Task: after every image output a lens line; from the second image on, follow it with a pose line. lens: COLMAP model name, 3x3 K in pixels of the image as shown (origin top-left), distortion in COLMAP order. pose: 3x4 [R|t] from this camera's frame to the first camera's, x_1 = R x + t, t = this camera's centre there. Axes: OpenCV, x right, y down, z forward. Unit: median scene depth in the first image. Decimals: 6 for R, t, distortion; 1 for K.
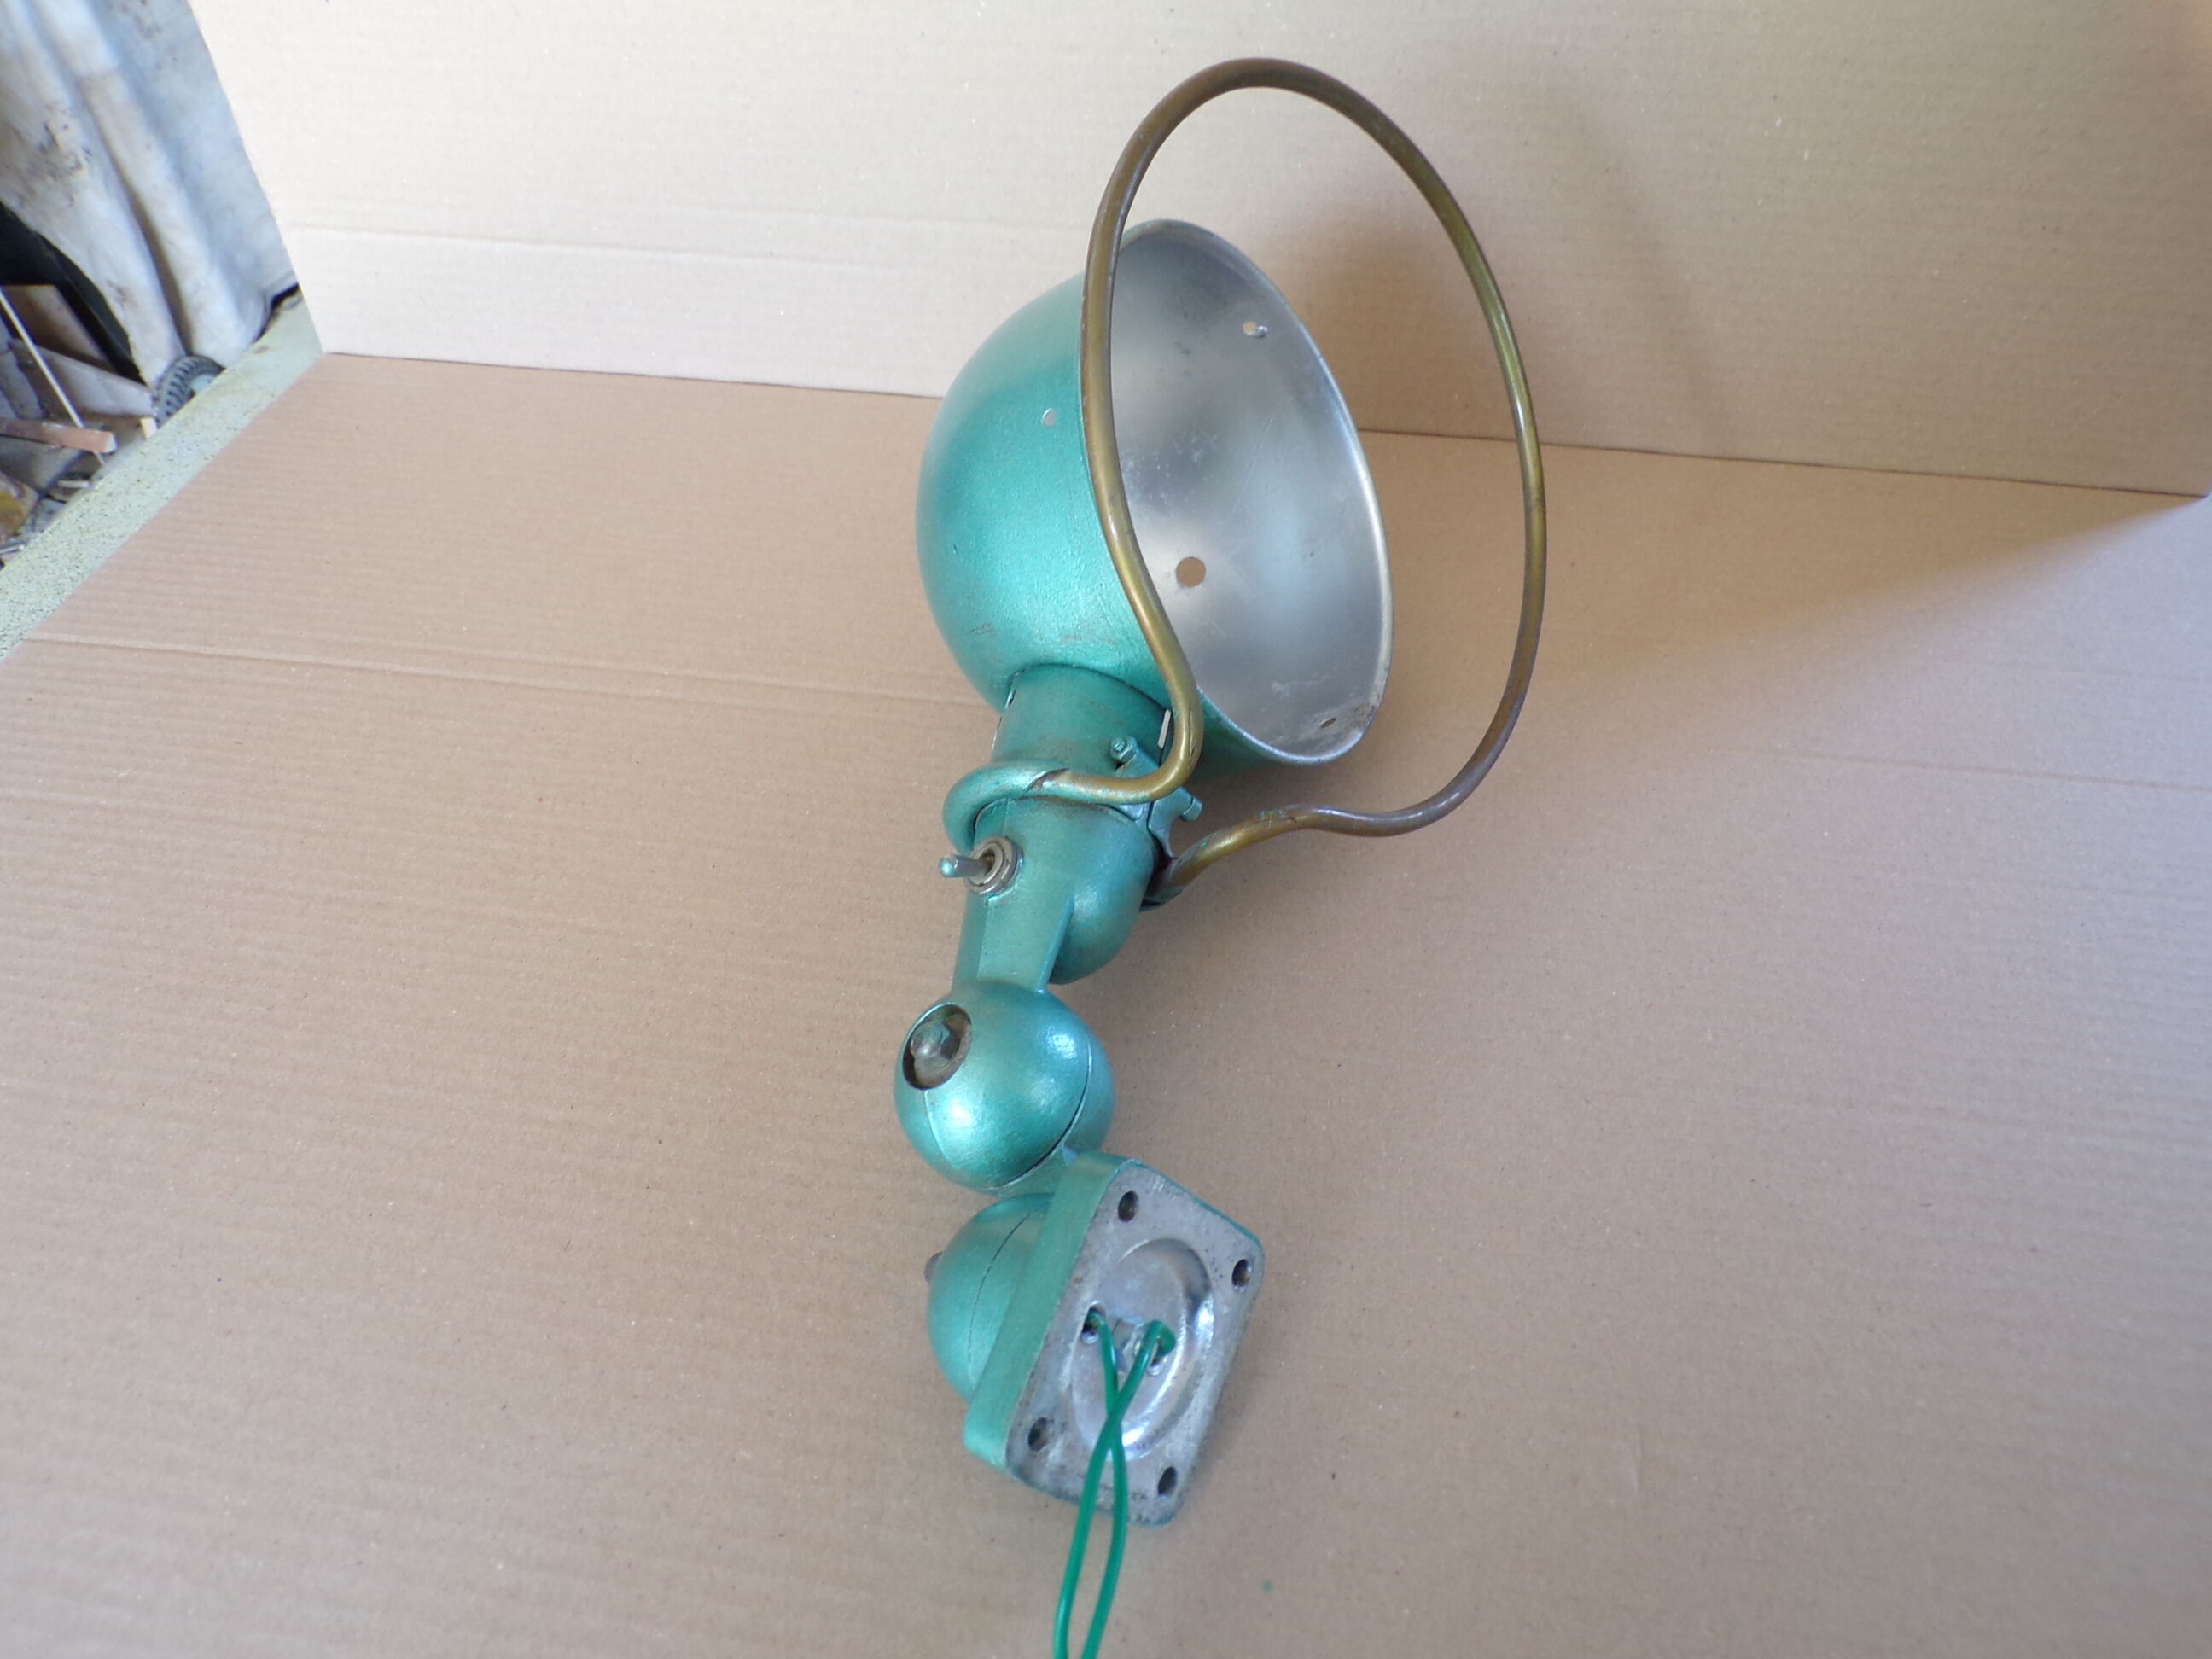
lens RADIAL K [[1437.8, 0, 1112.7], [0, 1437.8, 834.7], [0, 0, 1]] dist [0.004015, 0.004617]
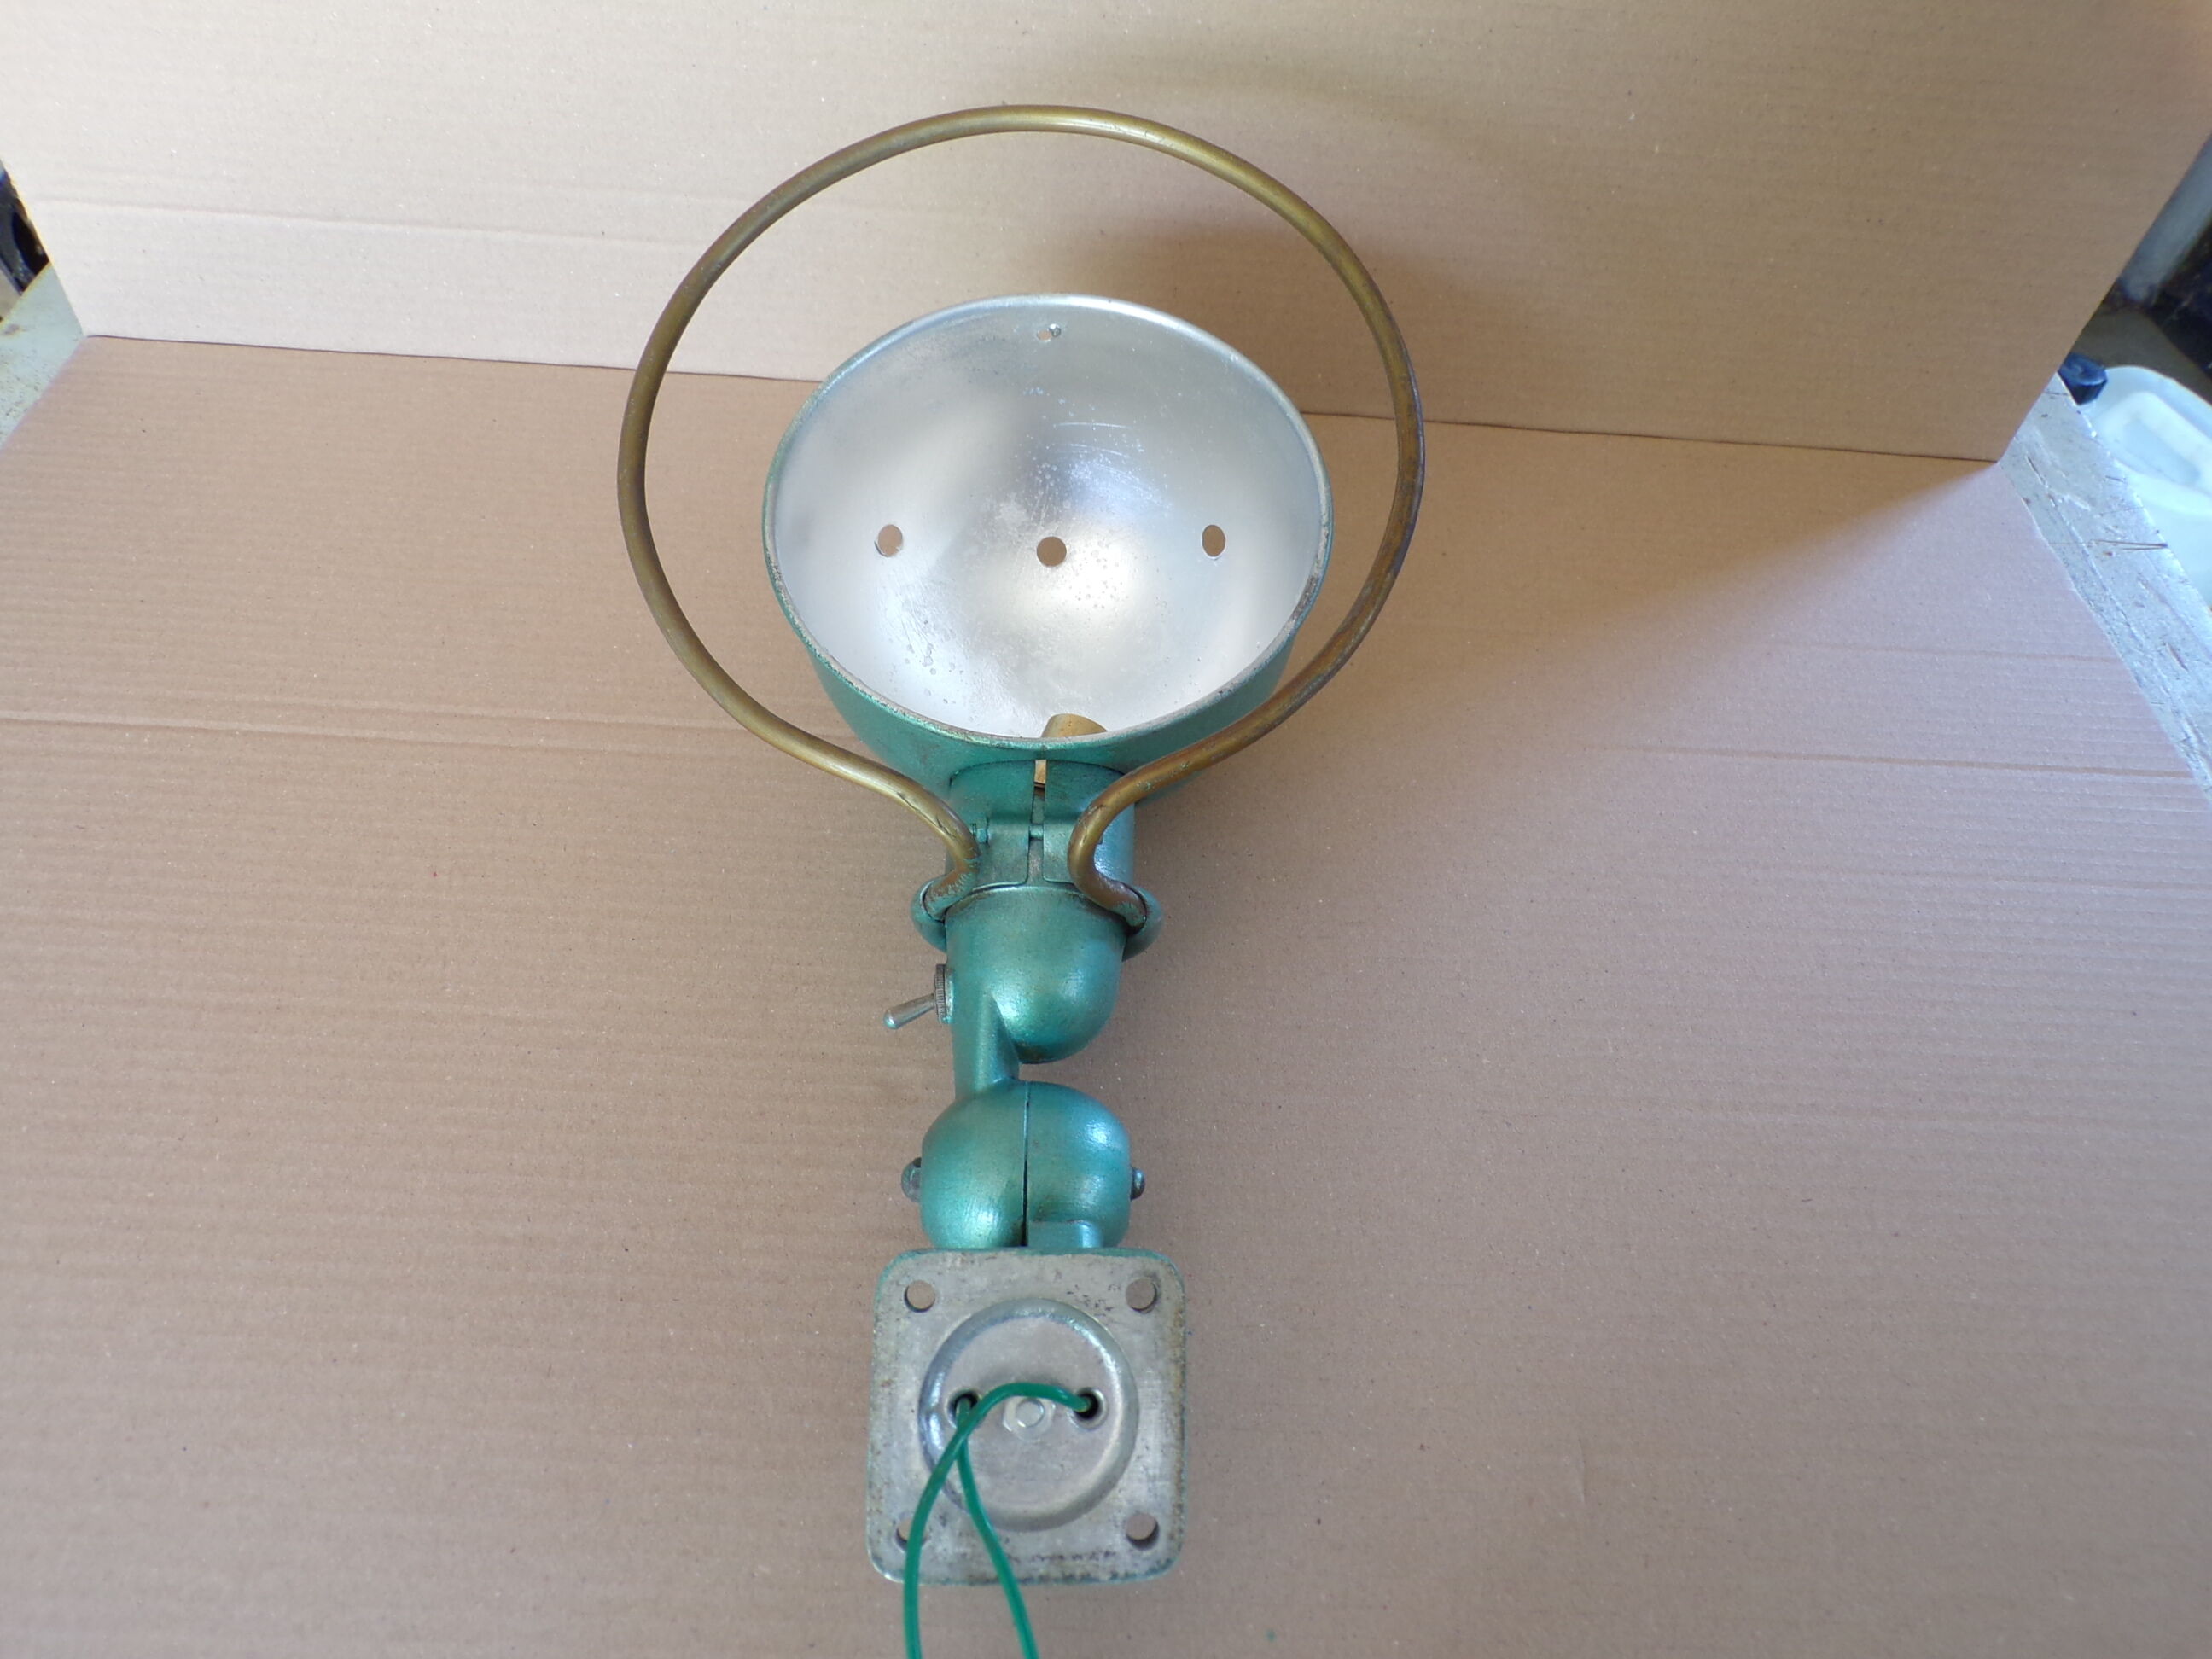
lens RADIAL K [[1437.8, 0, 1097.6], [0, 1437.8, 827.2], [0, 0, 1]] dist [0.004015, 0.004617]
pose [[0.990068, -0.059573, 0.127343, -0.088963], [0.046994, 0.993917, 0.099602, -0.142704], [-0.132502, -0.092629, 0.986845, -0.001172]]
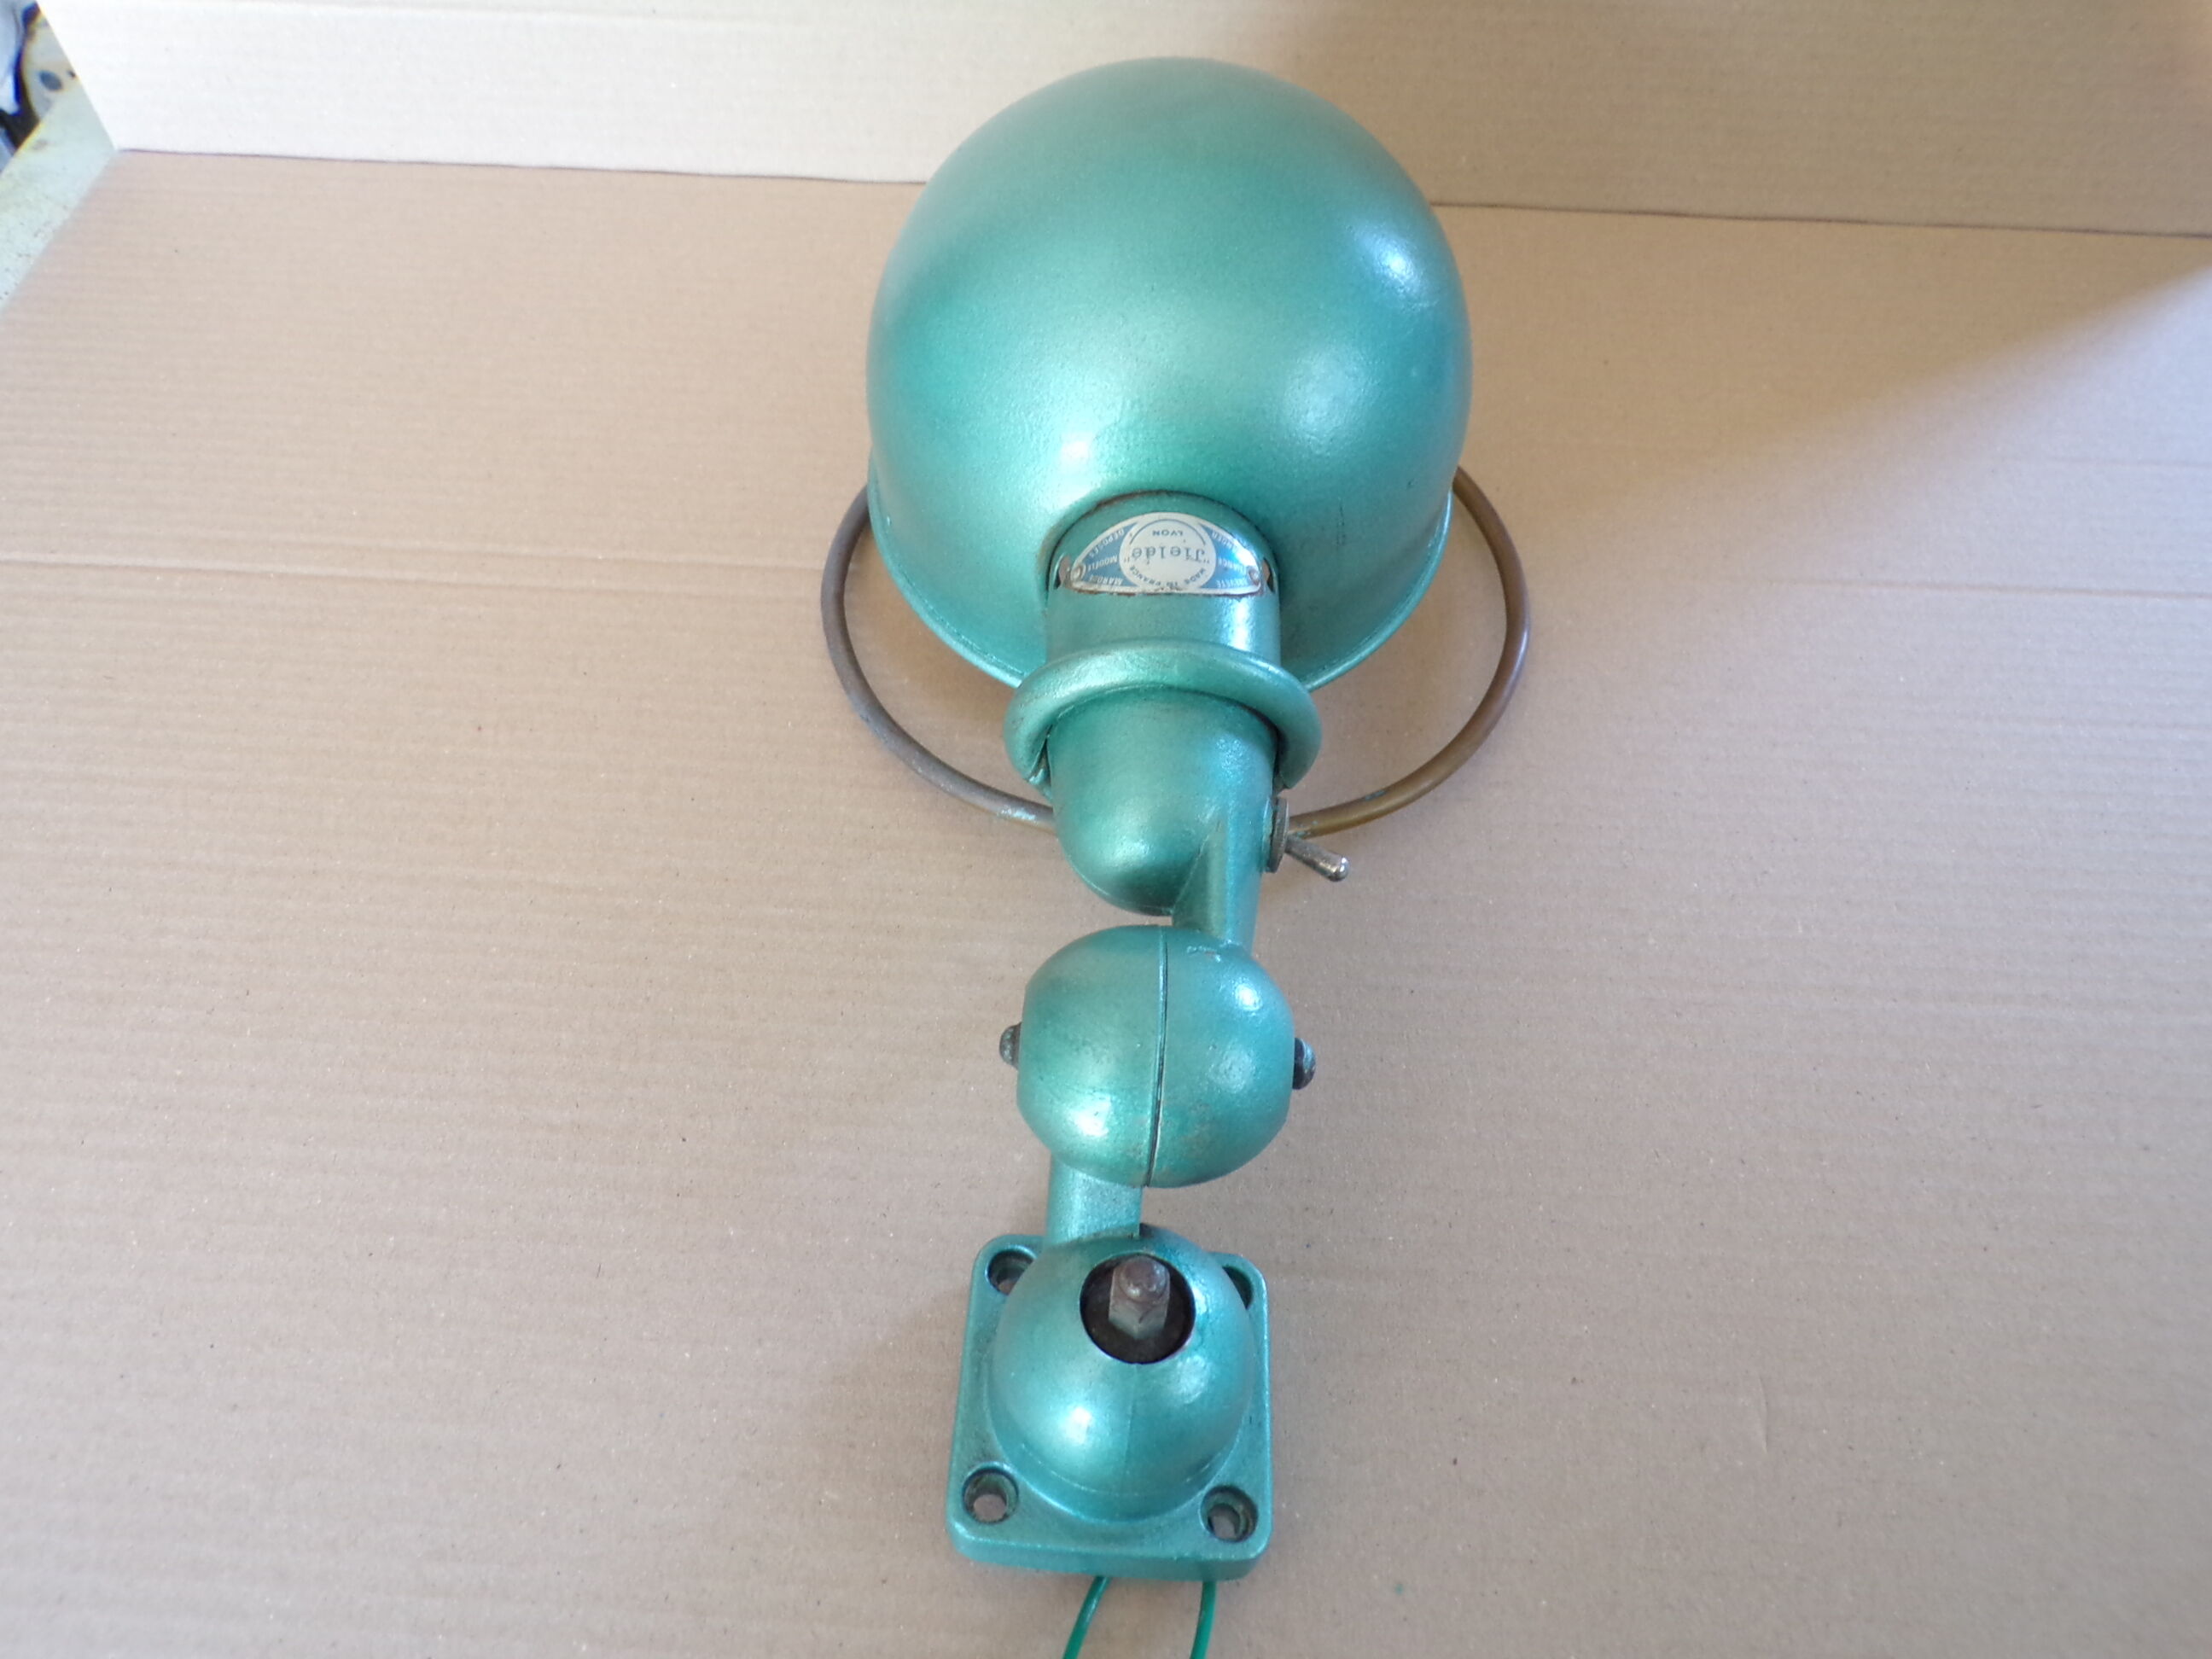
lens RADIAL K [[1437.8, 0, 1108.7], [0, 1437.8, 820.4], [0, 0, 1]] dist [0.004015, 0.004617]
pose [[0.996376, -0.067192, 0.052152, -0.072011], [0.056558, 0.981339, 0.183782, -0.118865], [-0.063528, -0.180166, 0.981583, 0.116098]]
